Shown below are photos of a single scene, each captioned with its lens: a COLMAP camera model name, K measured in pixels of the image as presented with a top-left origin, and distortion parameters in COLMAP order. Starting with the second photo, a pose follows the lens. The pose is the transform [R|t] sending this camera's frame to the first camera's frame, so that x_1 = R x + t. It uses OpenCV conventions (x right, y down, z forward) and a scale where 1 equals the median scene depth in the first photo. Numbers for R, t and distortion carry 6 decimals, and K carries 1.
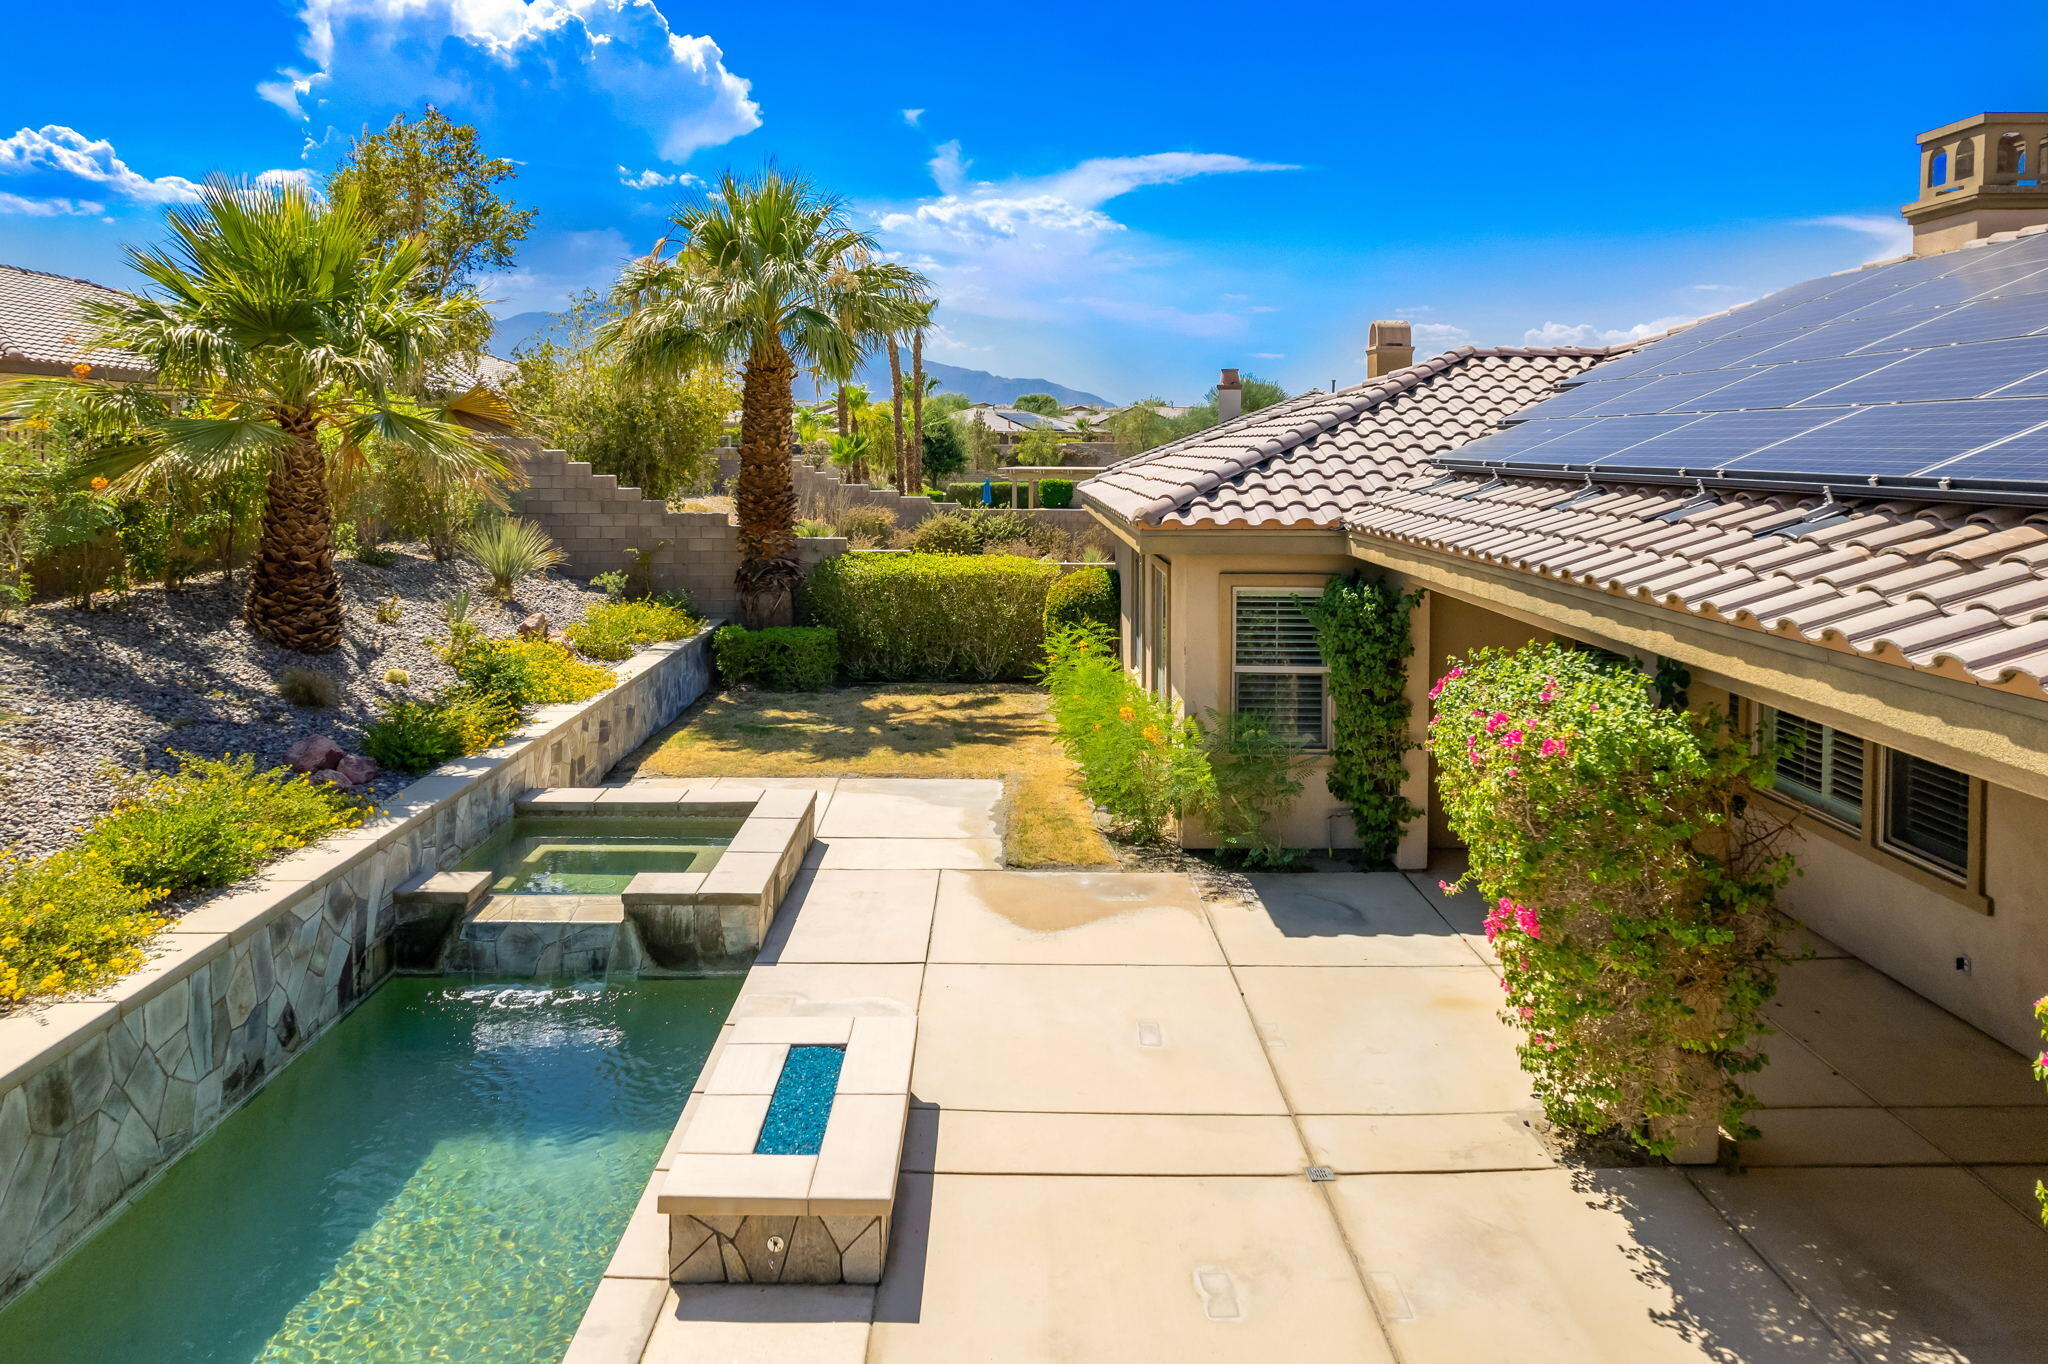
lens RADIAL K [[1354.3, 0, 1012.2], [0, 1354.3, 459.1], [0, 0, 1]] dist [-0.049907, 0.036911]
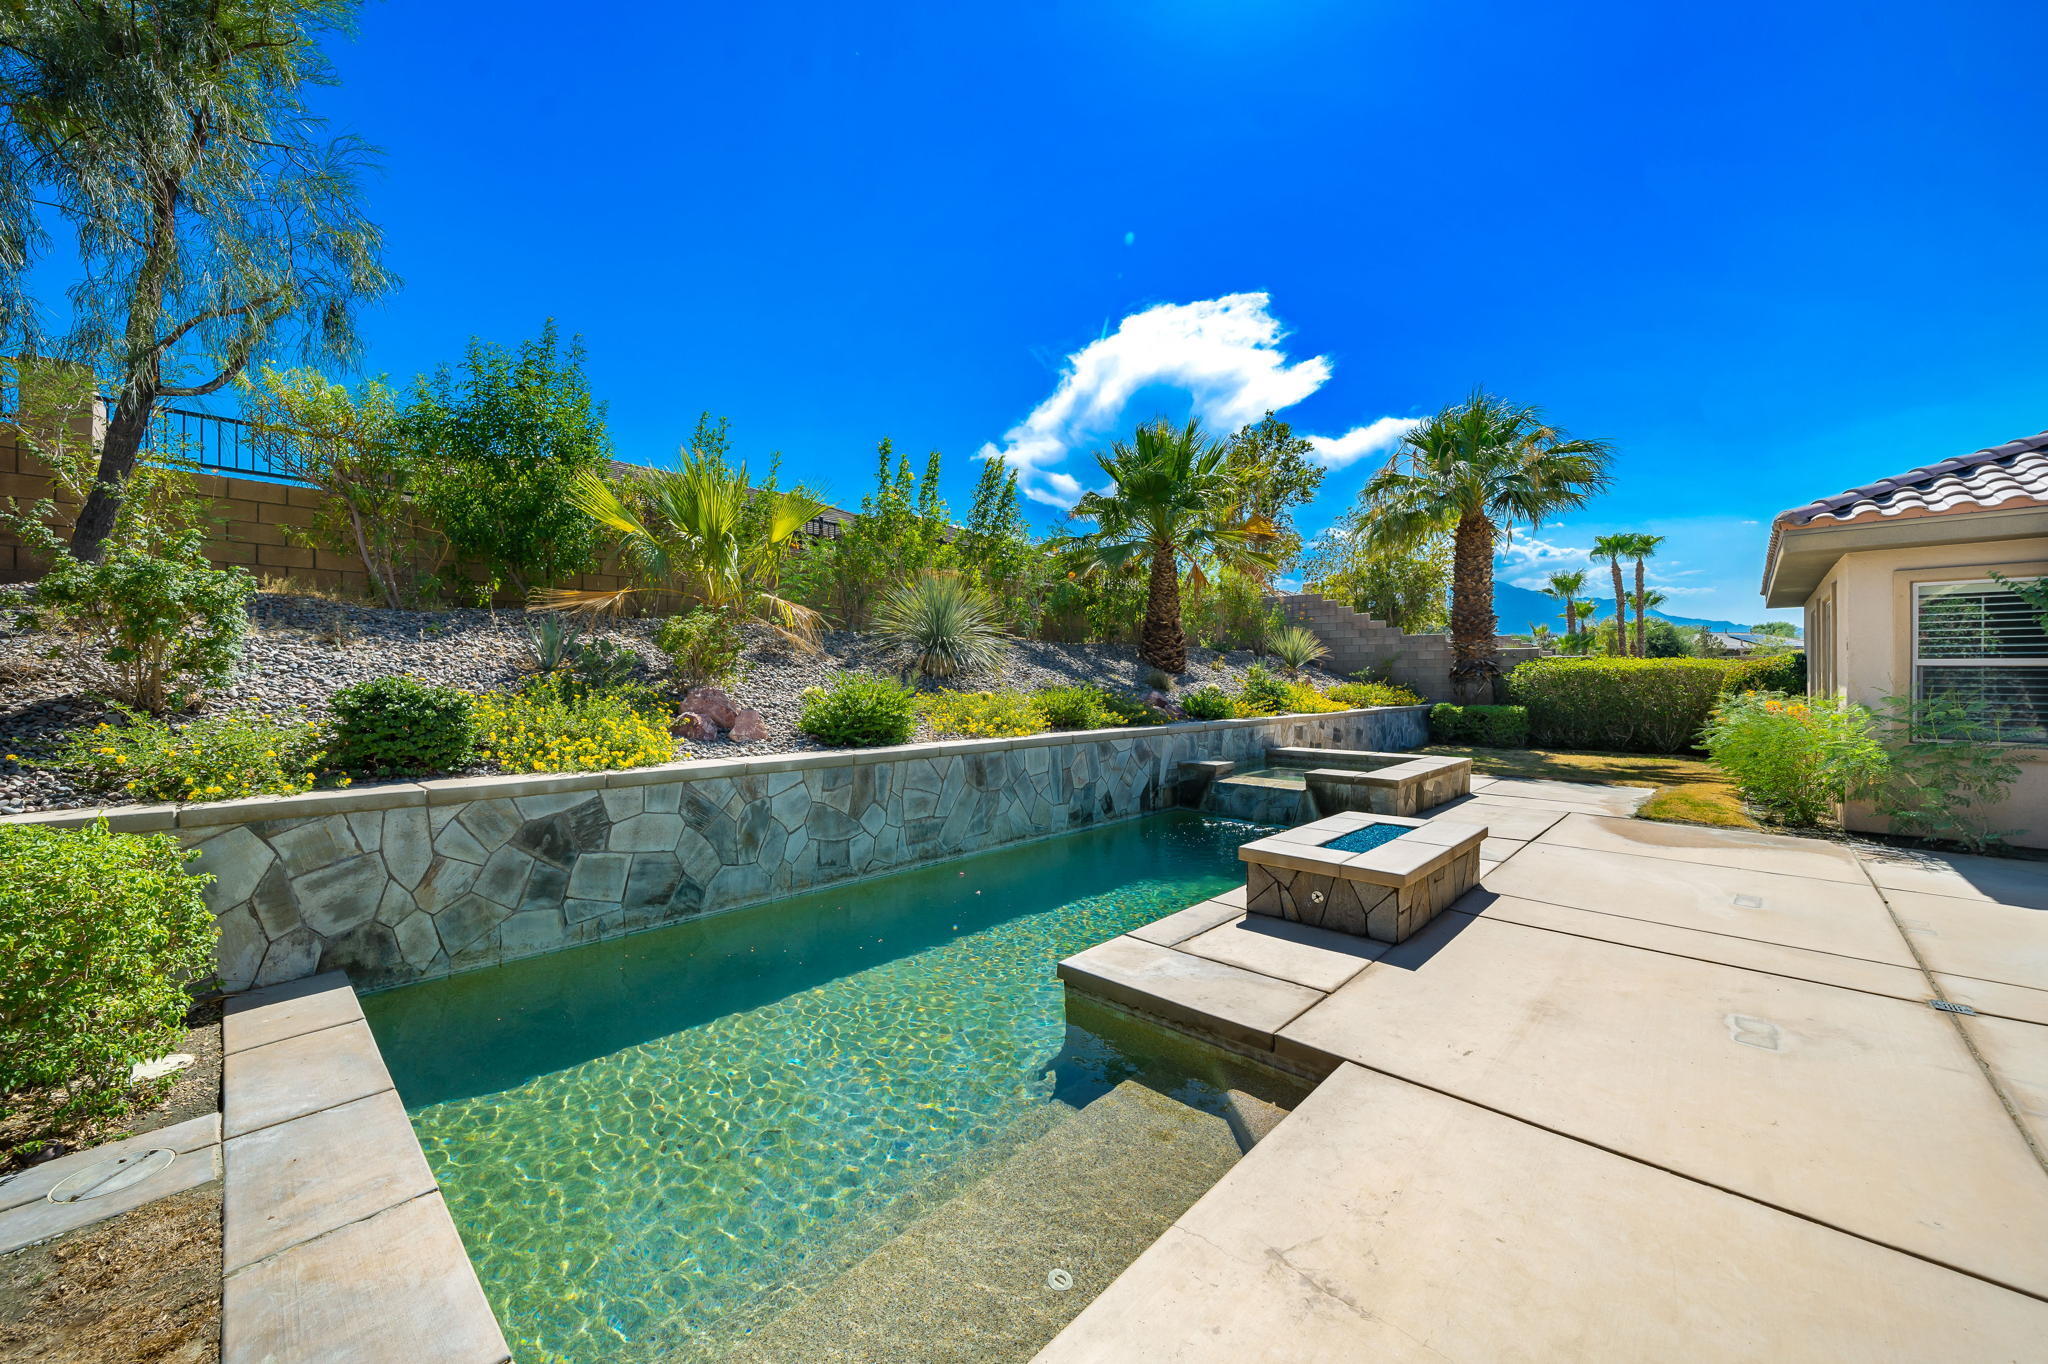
lens RADIAL K [[770.2, 0, 1036.2], [0, 770.2, 680.4], [0, 0, 1]] dist [-0.001726, 0.000088]
pose [[0.728185, -0.004142, -0.685368, 0.077742], [-0.007634, 0.999871, -0.014154, 0.185641], [0.685338, 0.015538, 0.728059, 0.106682]]
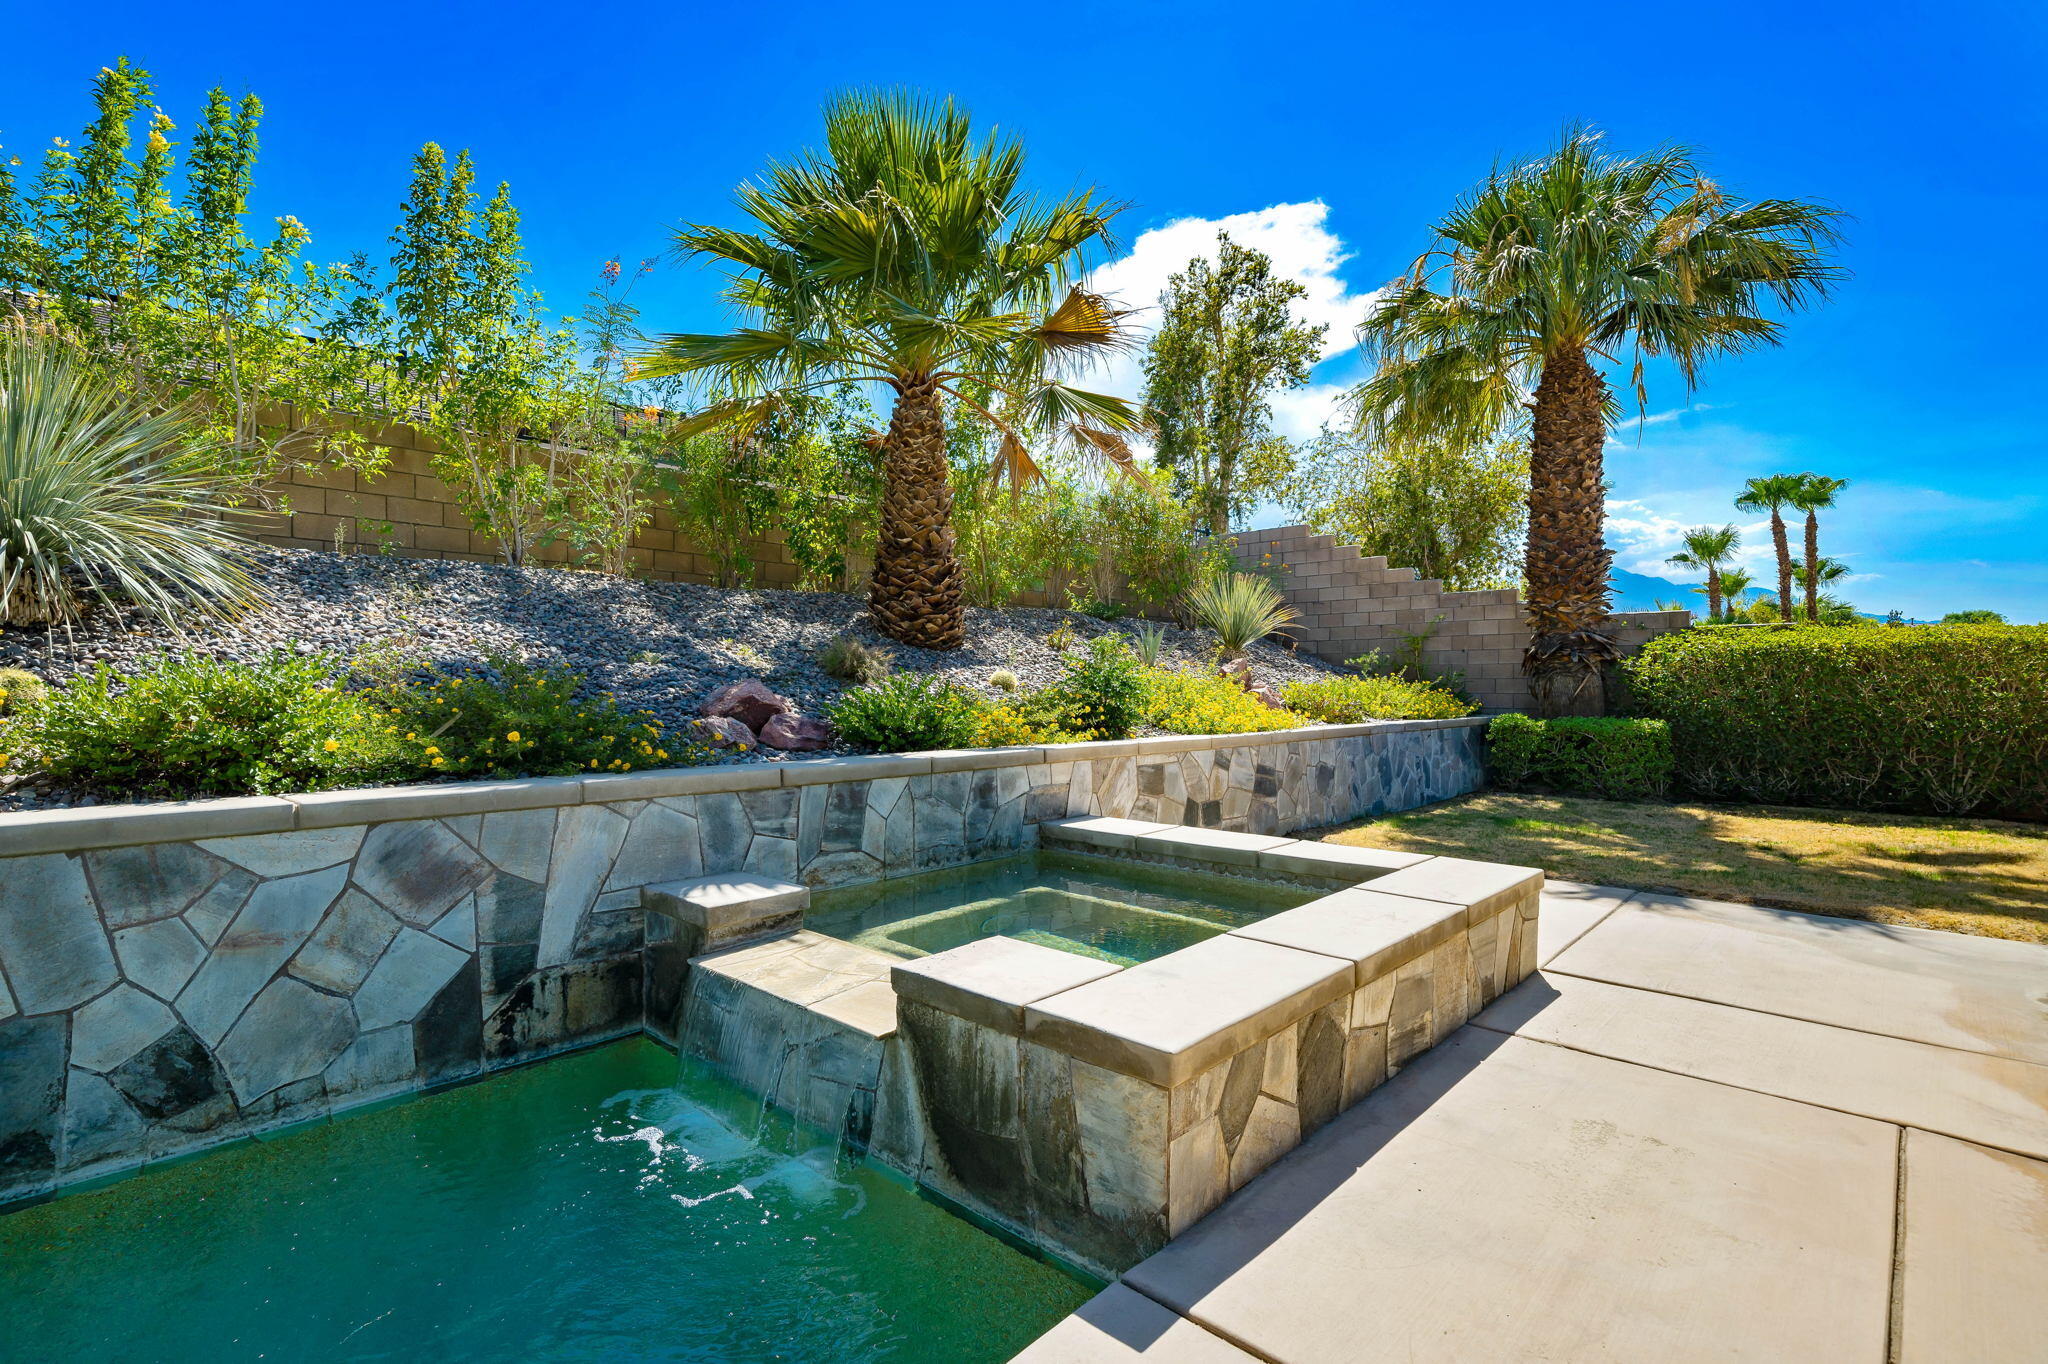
lens RADIAL K [[937.4, 0, 1053.5], [0, 937.4, 685.7], [0, 0, 1]] dist [0.001873, 0.000334]
pose [[0.732010, -0.006049, -0.681267, -0.045894], [-0.008238, 0.999809, -0.017729, 0.194244], [0.681244, 0.018590, 0.731821, 0.659923]]
